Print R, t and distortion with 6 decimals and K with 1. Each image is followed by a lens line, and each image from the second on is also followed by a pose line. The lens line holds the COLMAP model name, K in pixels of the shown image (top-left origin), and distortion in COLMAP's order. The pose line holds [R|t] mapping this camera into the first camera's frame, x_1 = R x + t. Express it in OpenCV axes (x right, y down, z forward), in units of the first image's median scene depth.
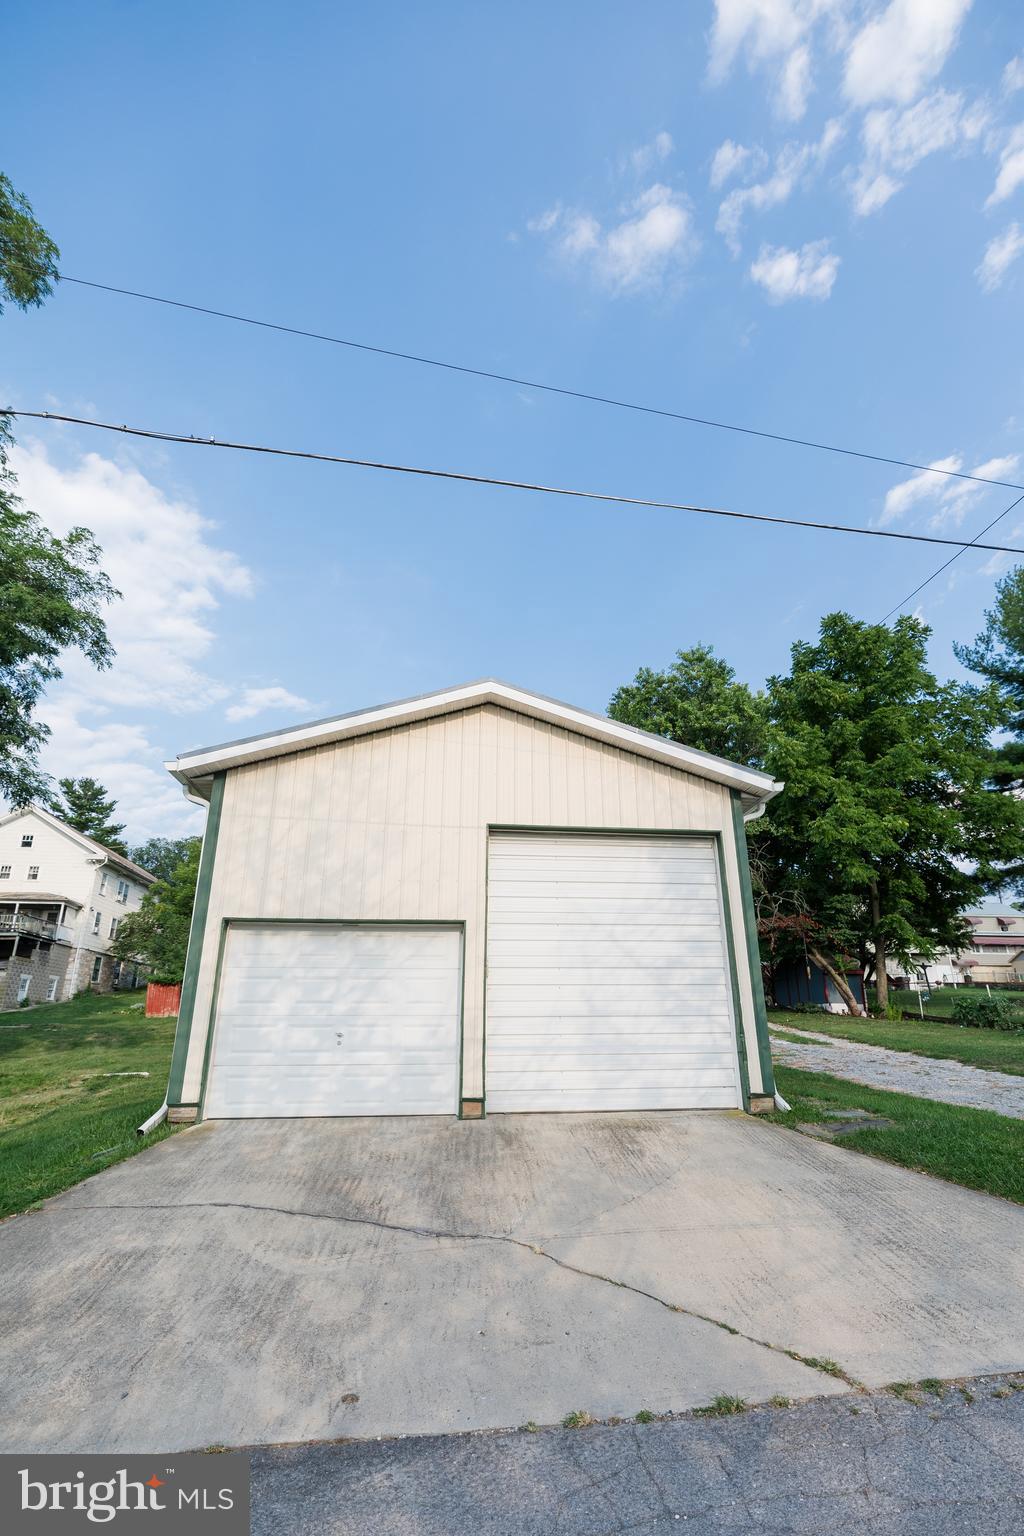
lens RADIAL K [[681.1, 0, 535.5], [0, 681.1, 802.4], [0, 0, 1]] dist [0.002555, -0.000458]
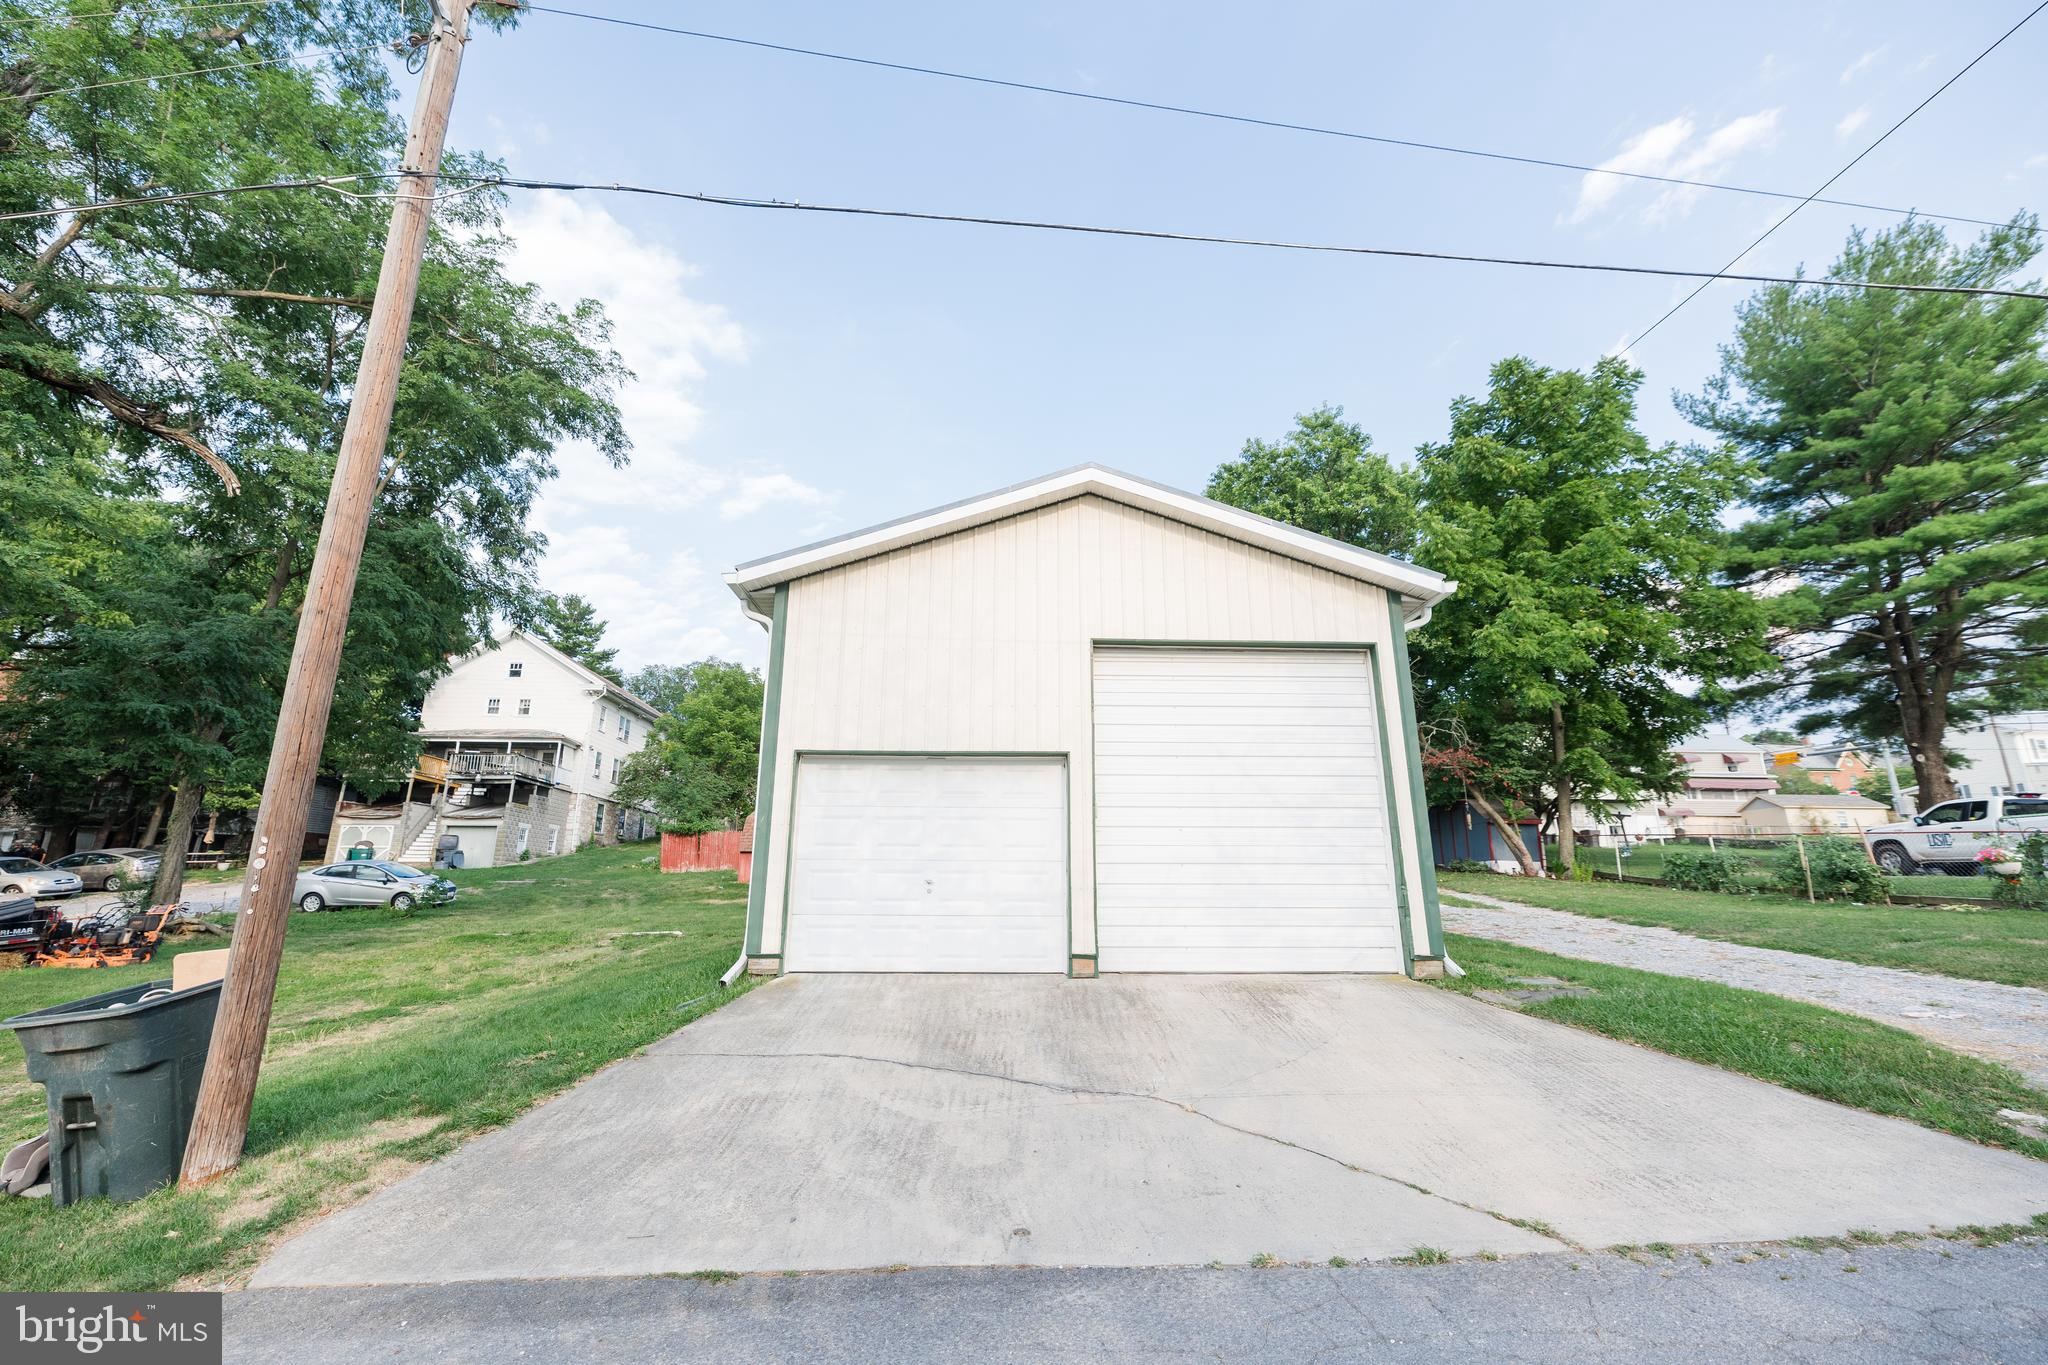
lens RADIAL K [[858.1, 0, 1024.9], [0, 858.1, 663.6], [0, 0, 1]] dist [0.003766, -0.000439]
pose [[0.996149, -0.013646, -0.086607, -0.060991], [0.018598, 0.998222, 0.056628, 0.001089], [0.085680, -0.058020, 0.994632, -0.065151]]
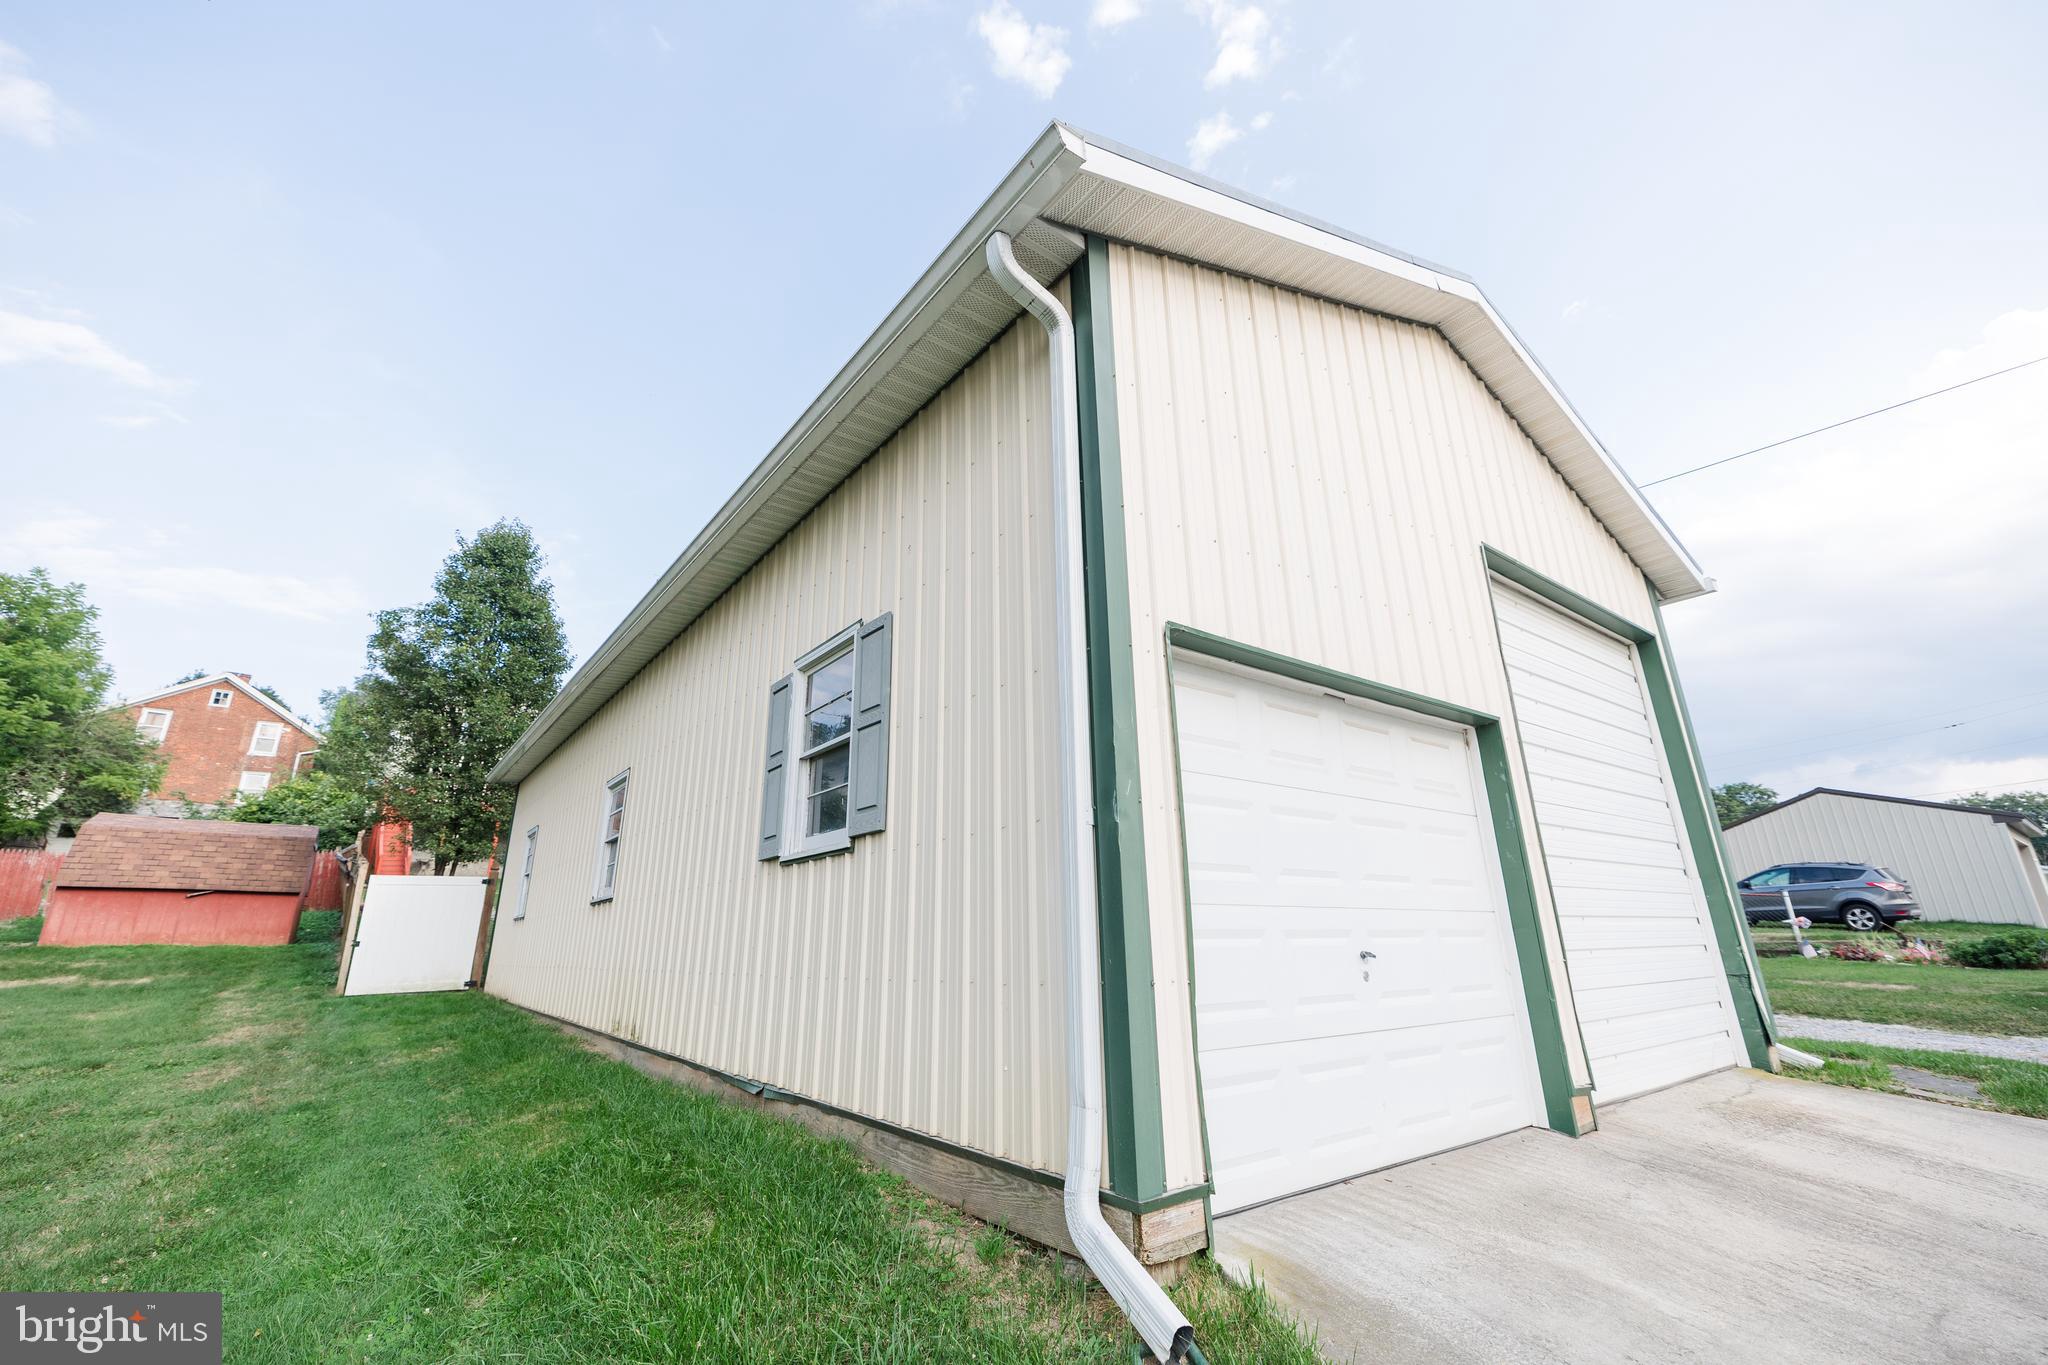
lens RADIAL K [[858.1, 0, 1006.0], [0, 858.1, 677.5], [0, 0, 1]] dist [0.003766, -0.000439]
pose [[0.865478, 0.139045, 0.481263, -0.683325], [-0.148533, 0.988734, -0.018549, 0.201035], [-0.478420, -0.055430, 0.876380, 0.610361]]
